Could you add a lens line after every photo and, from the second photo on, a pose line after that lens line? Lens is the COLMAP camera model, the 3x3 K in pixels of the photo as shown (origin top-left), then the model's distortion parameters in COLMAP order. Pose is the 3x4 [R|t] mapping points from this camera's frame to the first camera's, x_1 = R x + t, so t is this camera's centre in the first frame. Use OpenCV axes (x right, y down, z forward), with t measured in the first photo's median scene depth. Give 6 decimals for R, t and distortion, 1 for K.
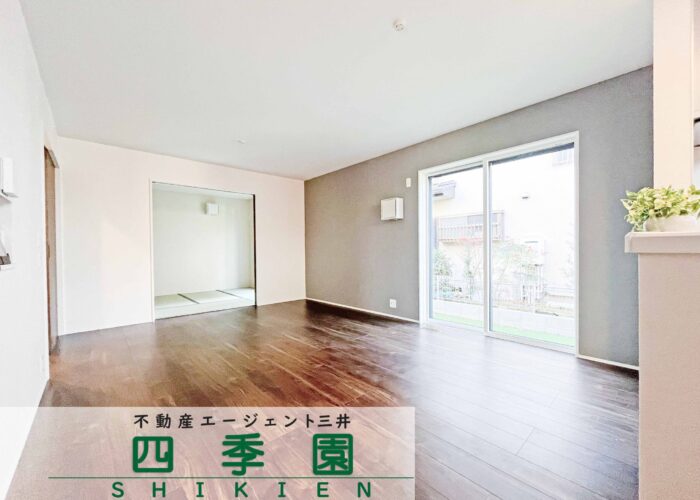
lens RADIAL K [[284.8, 0, 354.0], [0, 284.8, 251.7], [0, 0, 1]] dist [0.002031, -0.001685]
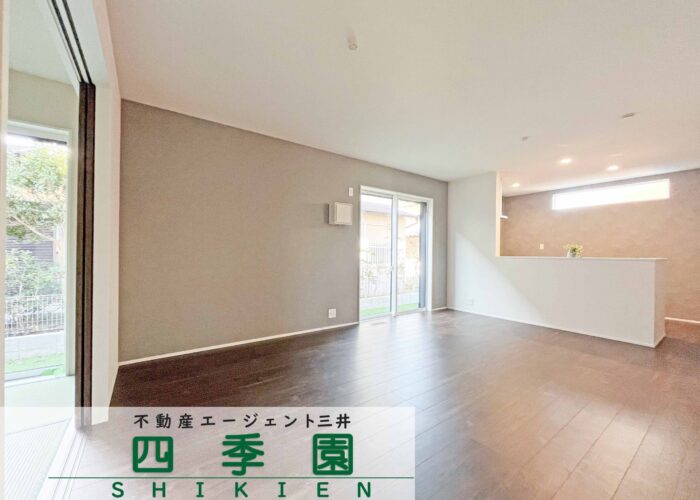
lens RADIAL K [[284.8, 0, 351.5], [0, 284.8, 252.4], [0, 0, 1]] dist [0.002031, -0.001685]
pose [[0.118664, 0.014685, 0.992826, -0.842502], [0.010294, 0.999819, -0.016018, -0.004060], [-0.992881, 0.012121, 0.118492, 0.878096]]
